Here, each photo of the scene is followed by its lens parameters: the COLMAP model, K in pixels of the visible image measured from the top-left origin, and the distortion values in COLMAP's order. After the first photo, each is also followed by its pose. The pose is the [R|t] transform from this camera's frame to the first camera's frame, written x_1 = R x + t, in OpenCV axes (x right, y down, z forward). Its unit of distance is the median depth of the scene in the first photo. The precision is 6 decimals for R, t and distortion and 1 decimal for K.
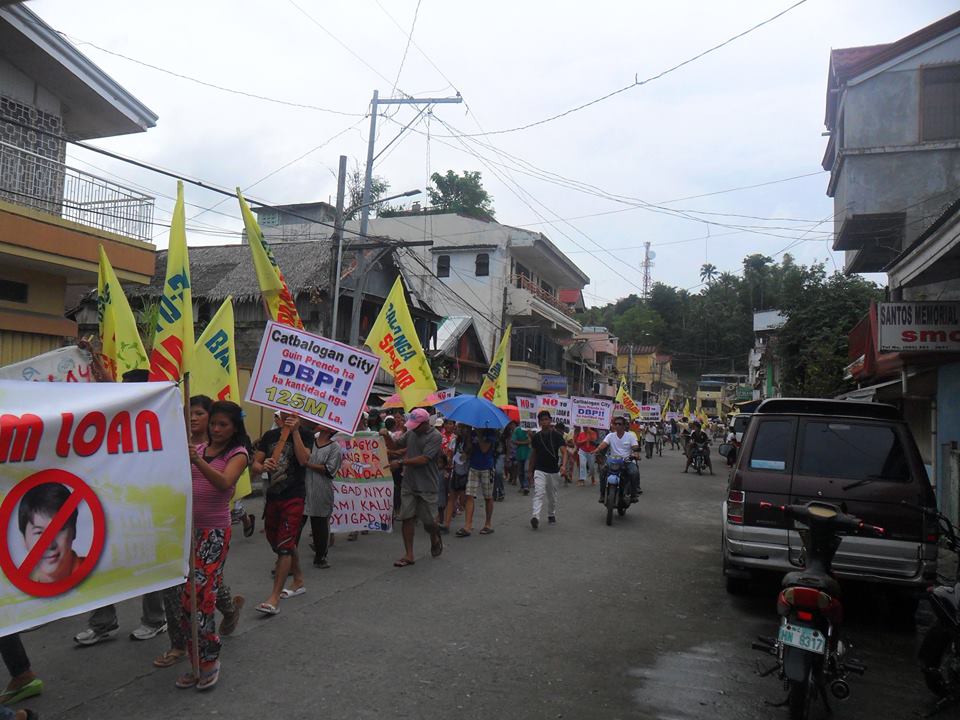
lens RADIAL K [[771.0, 0, 480.0], [0, 771.0, 360.0], [0, 0, 1]] dist [-0.015320, 0.004229]
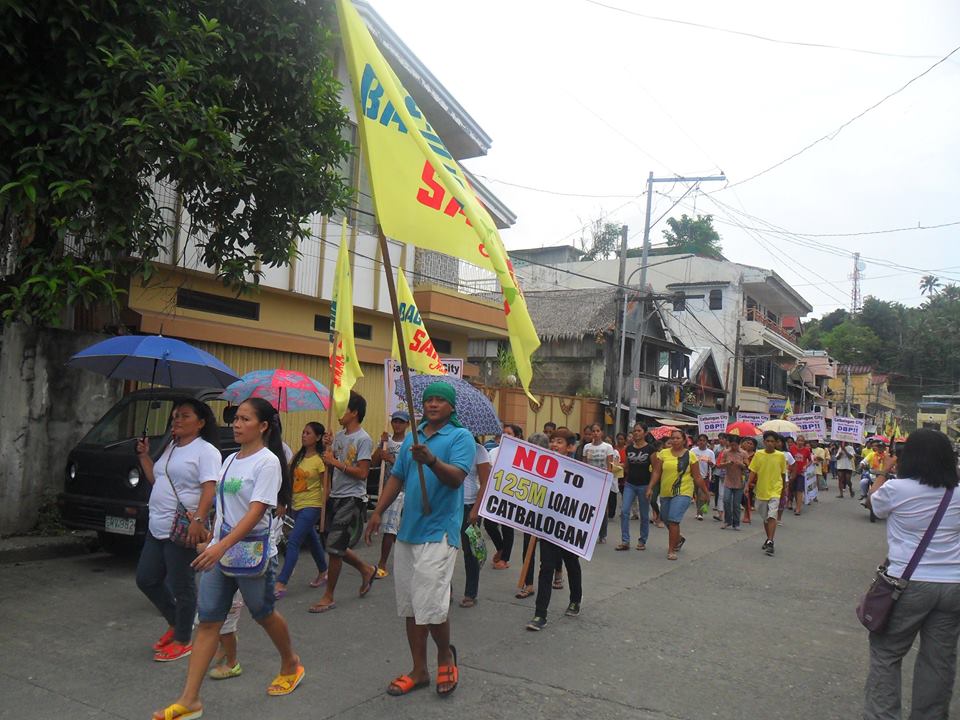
lens RADIAL K [[763.8, 0, 517.3], [0, 763.8, 355.9], [0, 0, 1]] dist [0.031475, 0.004414]
pose [[0.979445, -0.000049, -0.201712, -0.056617], [-0.005599, 0.999608, -0.027427, -0.010613], [0.201634, 0.027993, 0.979061, -0.141319]]
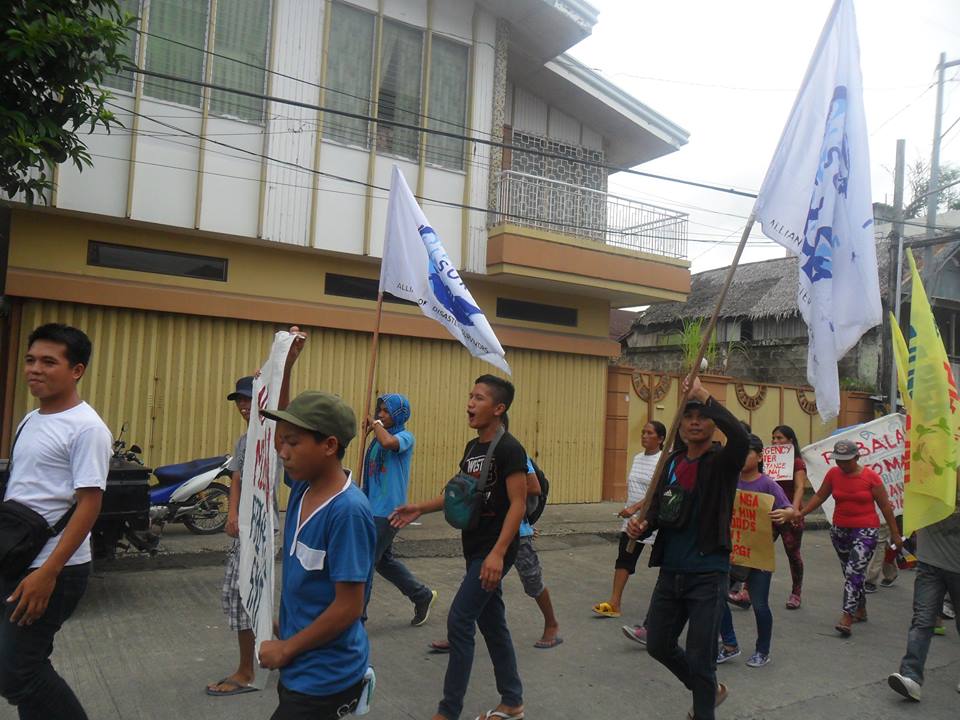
lens RADIAL K [[773.0, 0, 480.0], [0, 773.0, 360.0], [0, 0, 1]] dist [-0.065722, 0.084445]
pose [[0.772678, -0.031622, -0.634010, -0.004878], [0.012748, 0.999330, -0.034307, 0.002233], [0.634670, 0.018426, 0.772563, 0.028909]]
